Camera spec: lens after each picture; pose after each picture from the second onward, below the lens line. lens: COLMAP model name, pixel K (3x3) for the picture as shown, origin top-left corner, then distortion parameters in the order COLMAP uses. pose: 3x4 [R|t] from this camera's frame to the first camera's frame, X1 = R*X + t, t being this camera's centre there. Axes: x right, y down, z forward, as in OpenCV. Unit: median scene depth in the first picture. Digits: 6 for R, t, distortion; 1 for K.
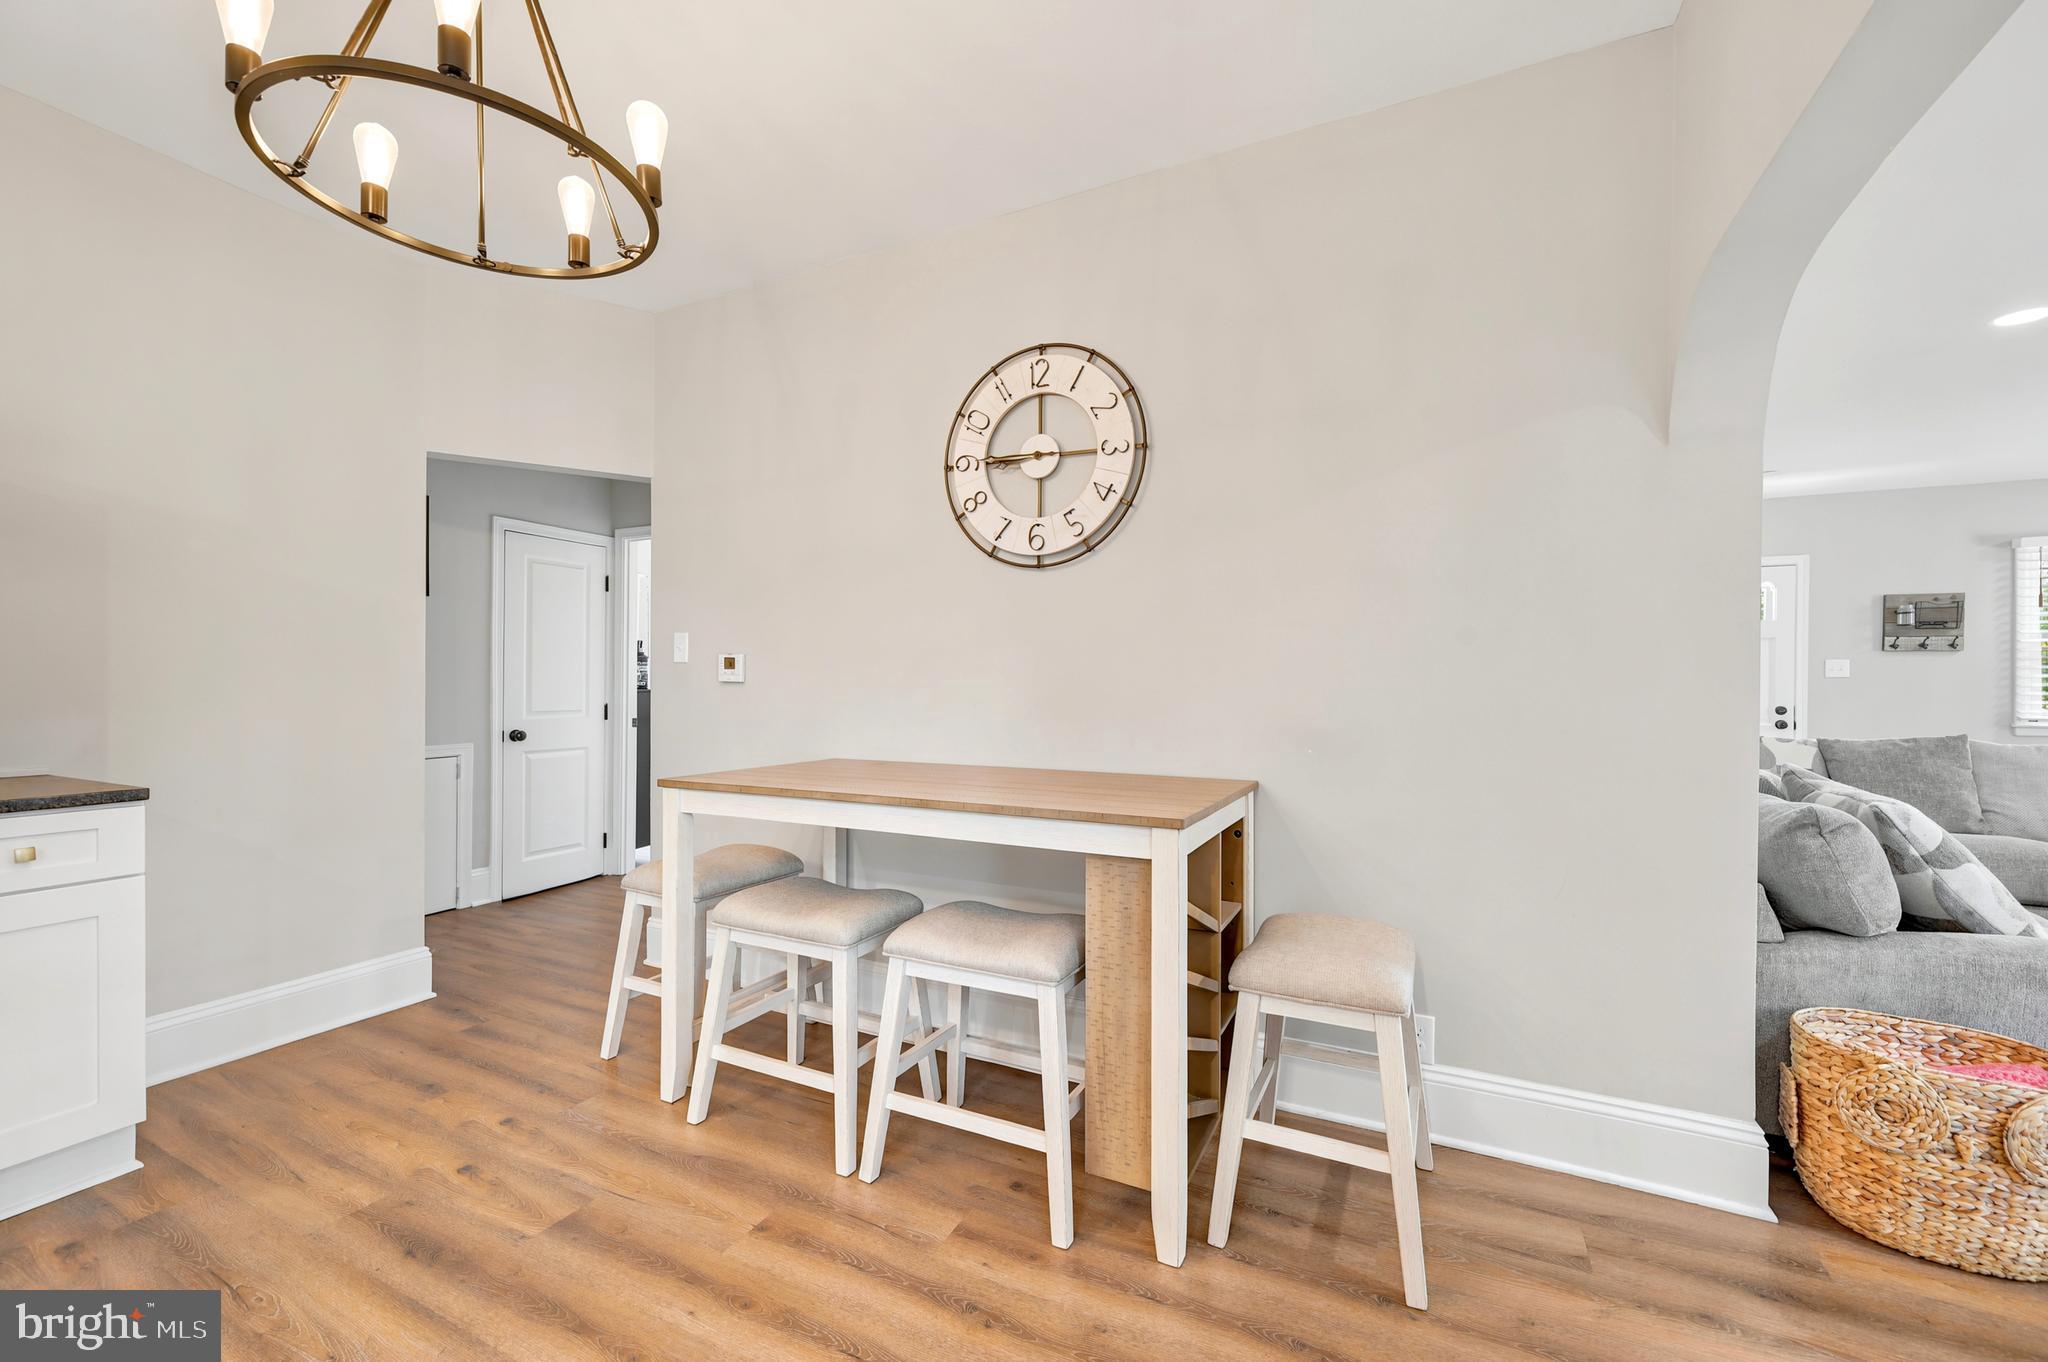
lens RADIAL K [[818.6, 0, 1023.2], [0, 818.6, 683.7], [0, 0, 1]] dist [-0.000084, 0.000042]
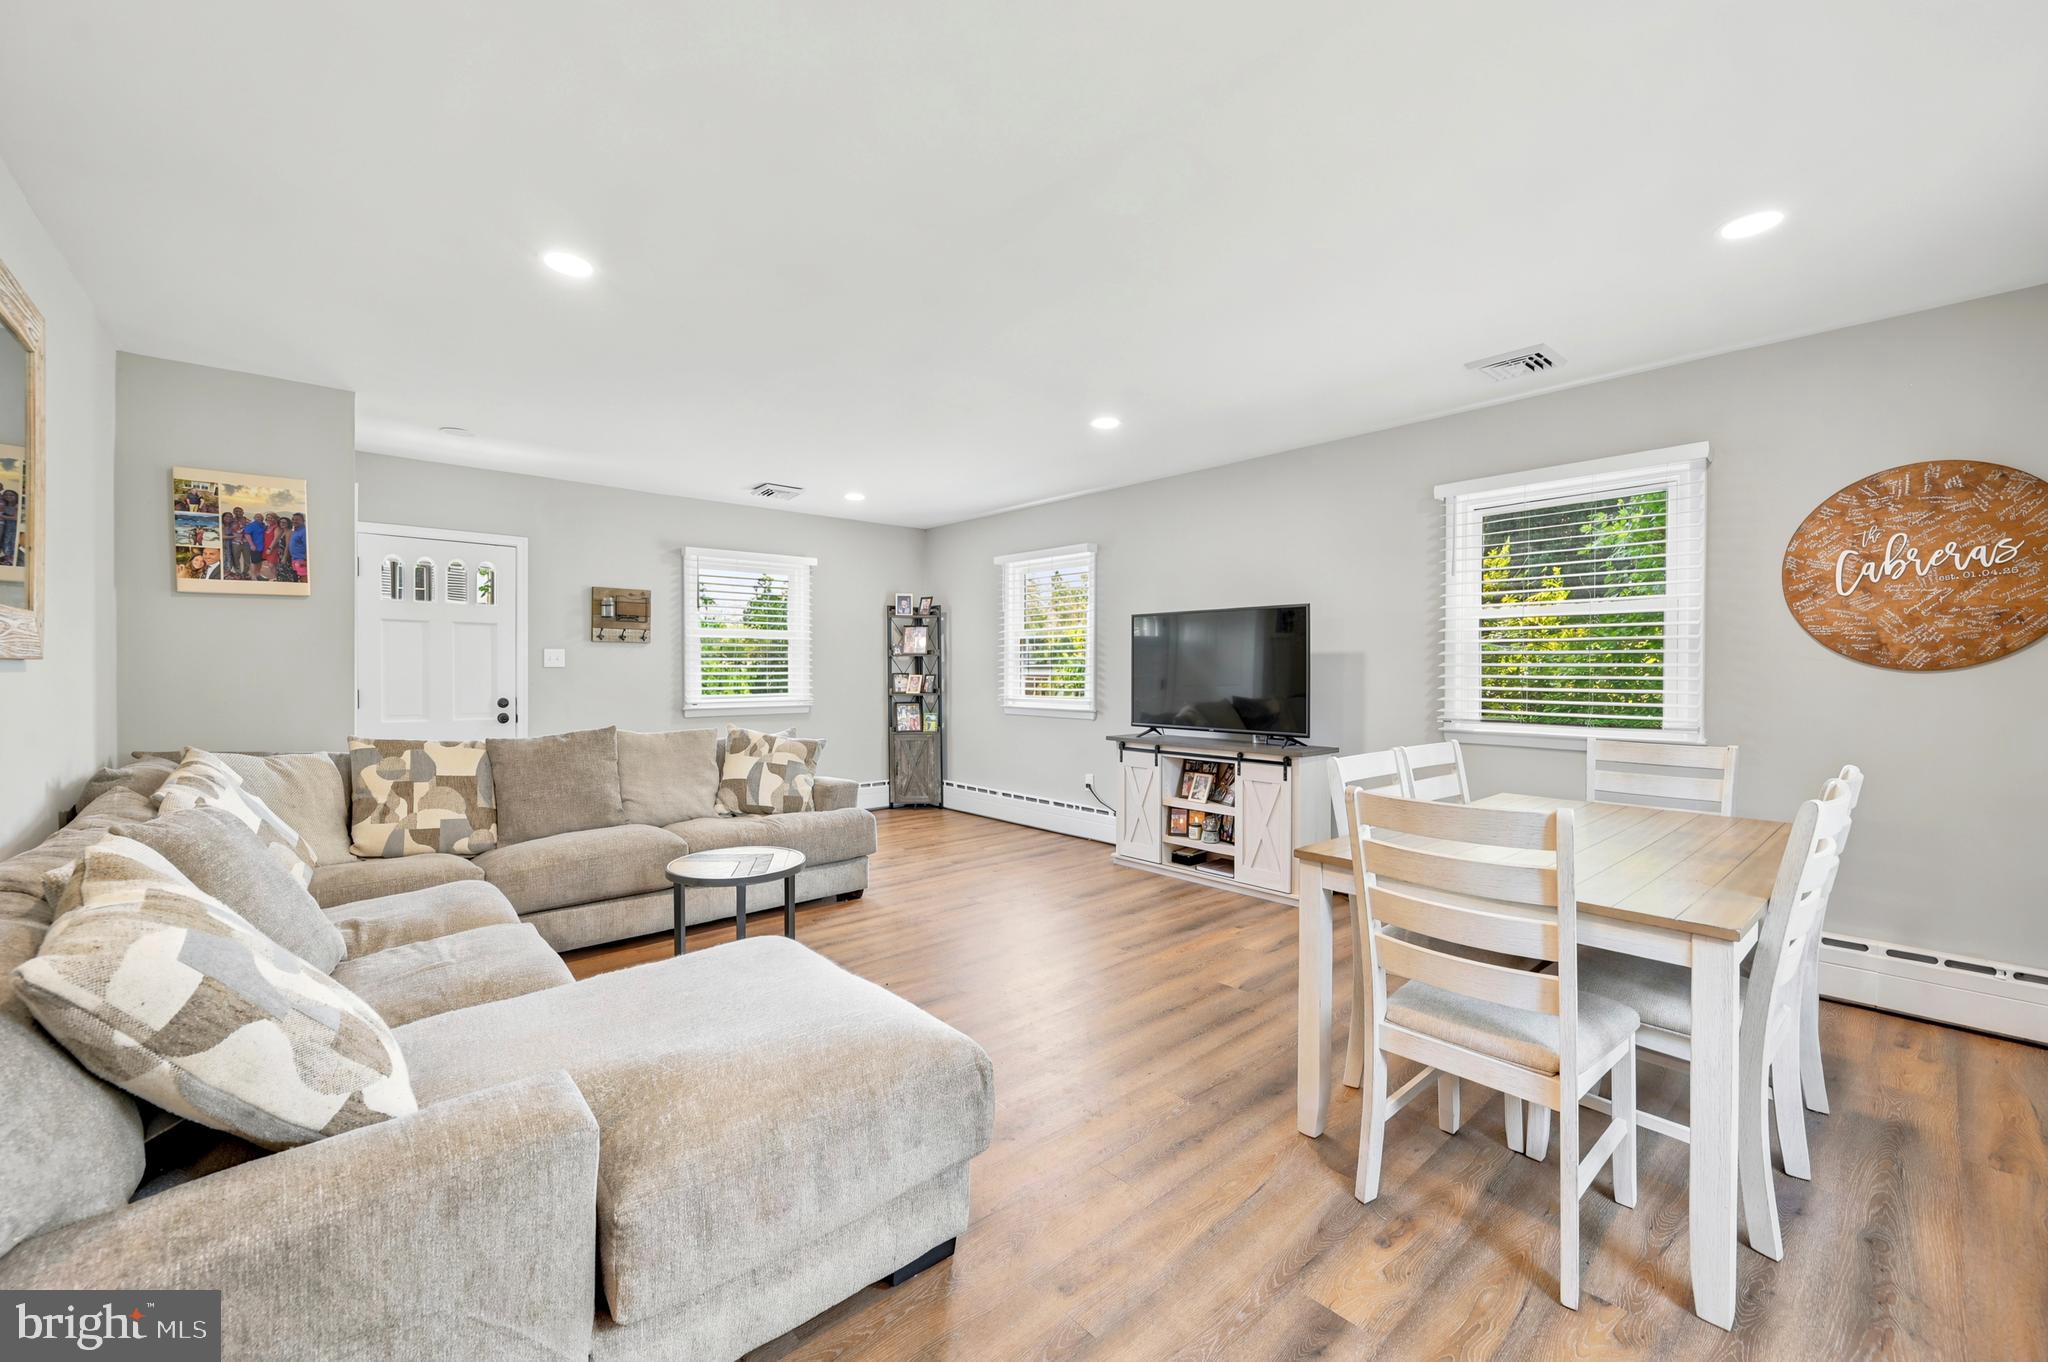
lens RADIAL K [[818.6, 0, 1029.6], [0, 818.6, 672.6], [0, 0, 1]] dist [-0.000084, 0.000042]
pose [[0.374009, -0.008791, 0.927383, 0.317686], [0.001631, 0.999960, 0.008822, -0.009437], [-0.927424, -0.001787, 0.374008, 0.112653]]
